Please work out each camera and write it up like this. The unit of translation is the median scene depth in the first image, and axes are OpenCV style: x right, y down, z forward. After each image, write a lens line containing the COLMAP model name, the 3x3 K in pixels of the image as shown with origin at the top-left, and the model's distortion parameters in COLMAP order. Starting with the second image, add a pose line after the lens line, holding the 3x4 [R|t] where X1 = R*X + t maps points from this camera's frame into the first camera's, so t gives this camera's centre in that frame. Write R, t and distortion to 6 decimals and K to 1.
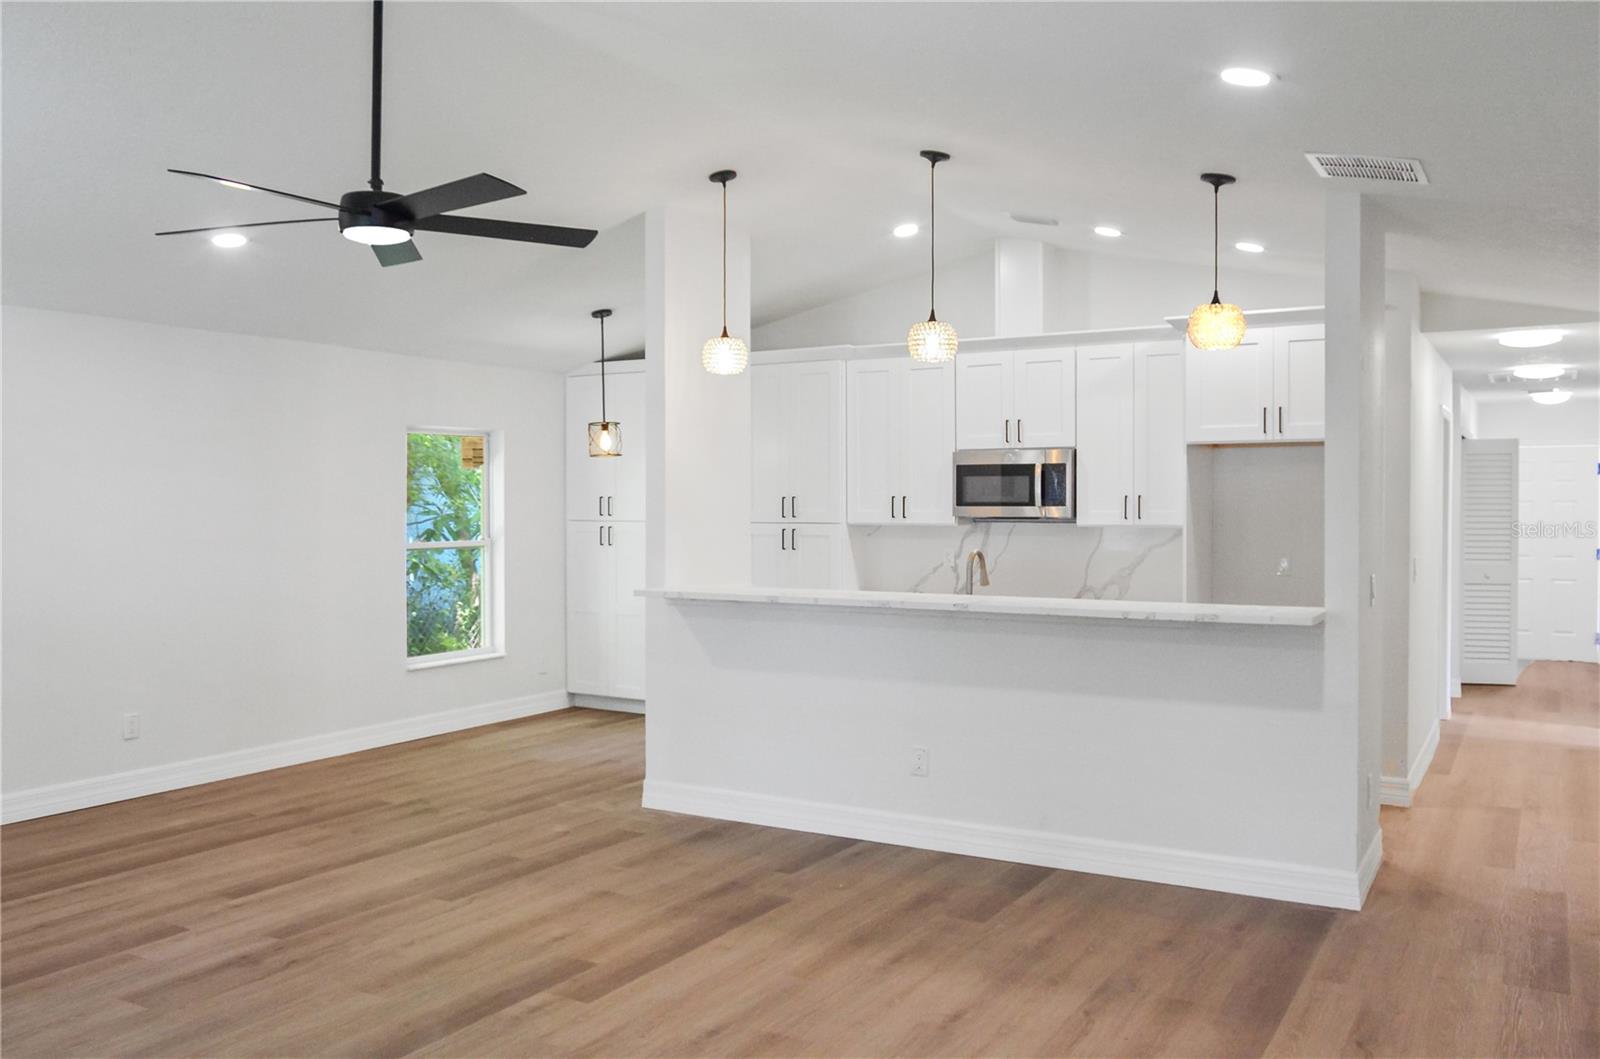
lens RADIAL K [[1294.1, 0, 804.5], [0, 1294.1, 523.7], [0, 0, 1]] dist [-0.005981, -0.008749]
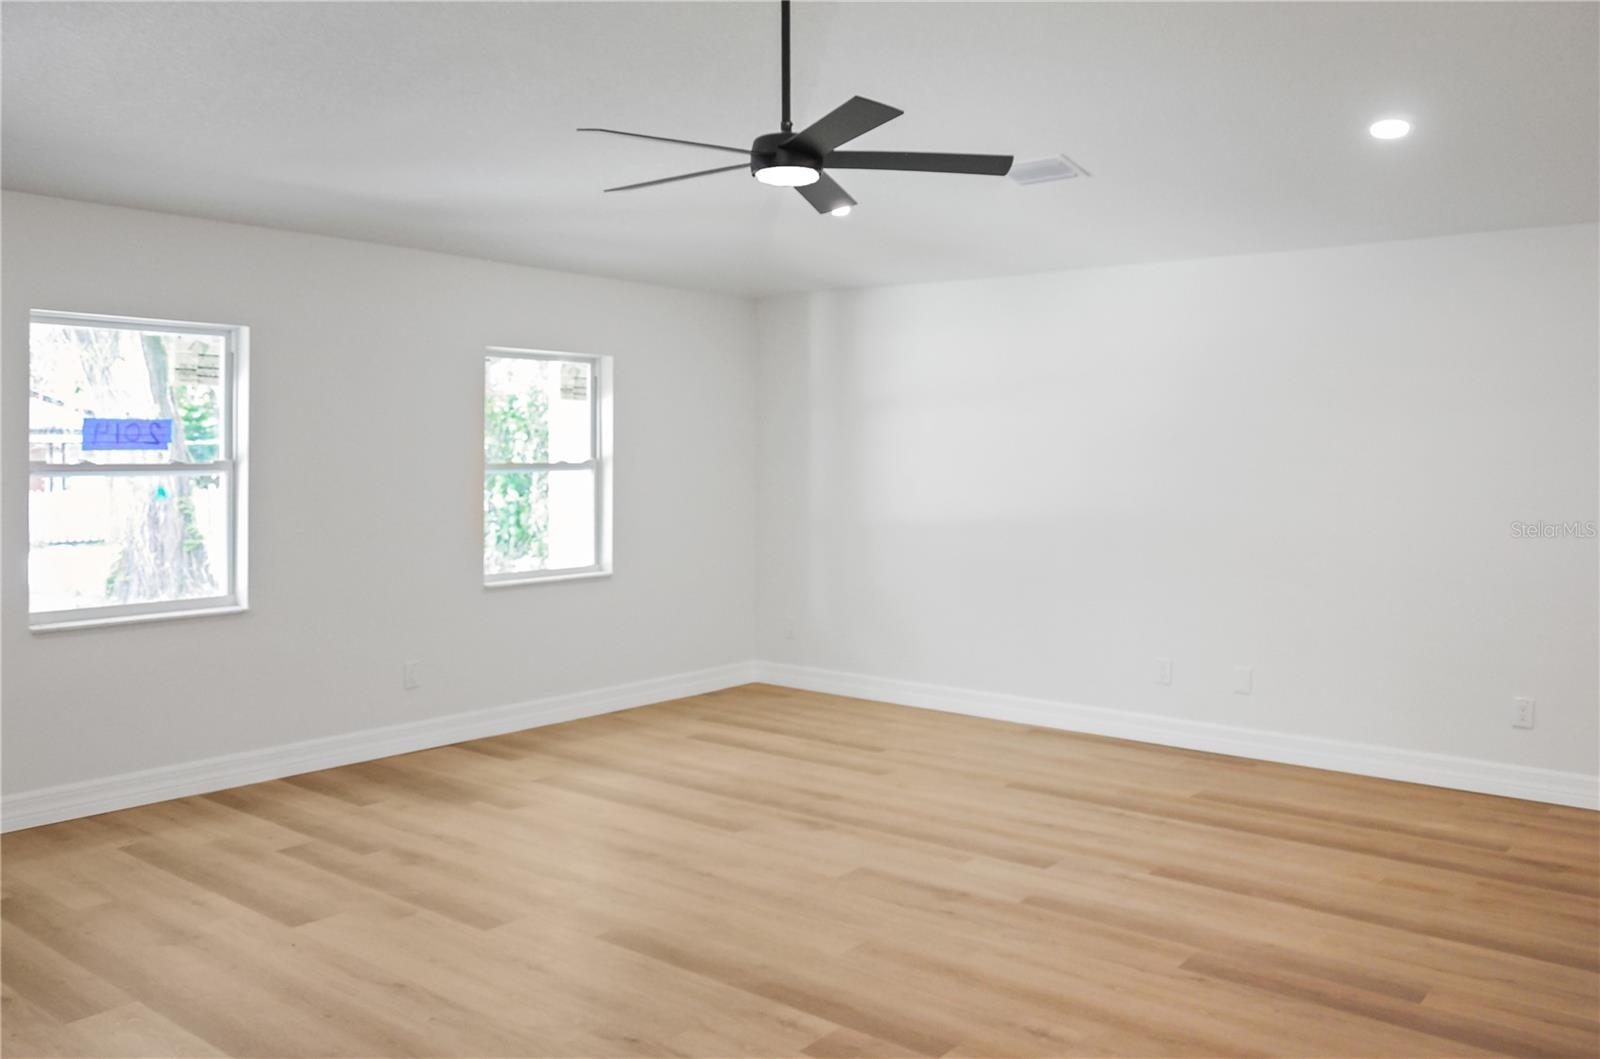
lens RADIAL K [[1294.1, 0, 811.2], [0, 1294.1, 520.3], [0, 0, 1]] dist [-0.005981, -0.008749]
pose [[-0.132839, 0.059445, -0.989353, 0.582276], [-0.018676, 0.997872, 0.062464, -0.022200], [0.990962, 0.026775, -0.131446, 1.010773]]
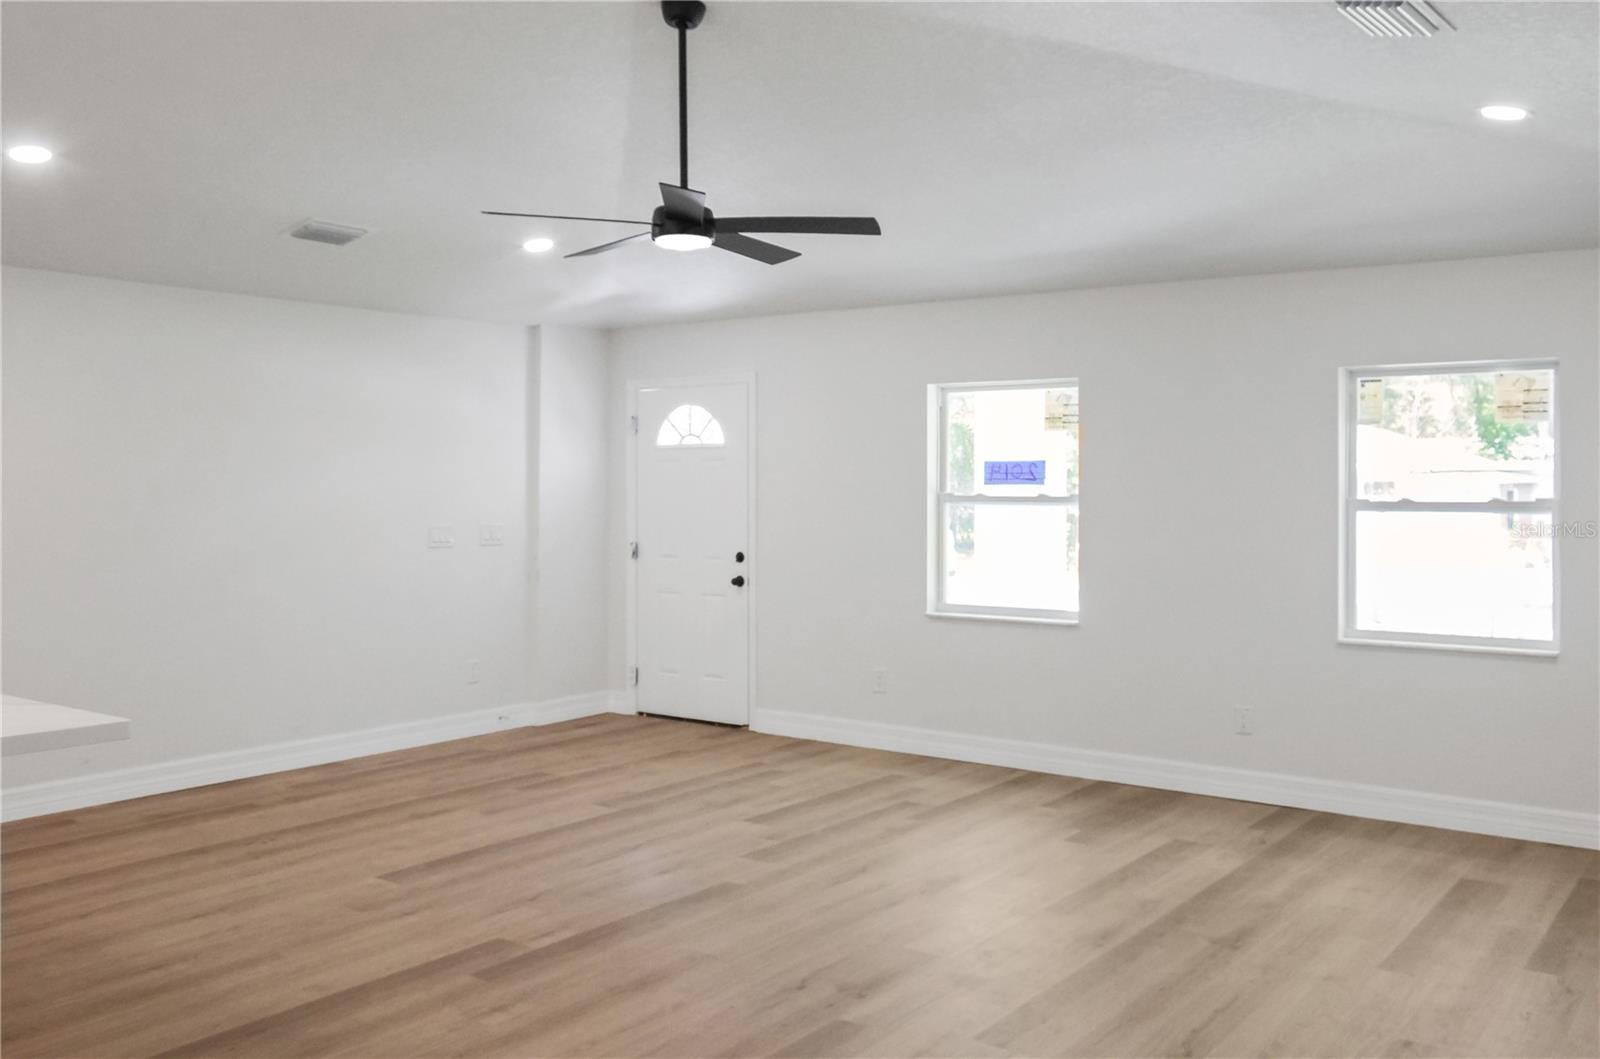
lens RADIAL K [[1420.3, 0, 802.1], [0, 1420.3, 526.4], [0, 0, 1]] dist [-0.079973, -0.002811]
pose [[-0.993960, -0.002780, 0.109705, -0.499021], [0.001225, 0.999336, 0.036423, -0.012697], [-0.109733, 0.036337, -0.993297, 1.936397]]
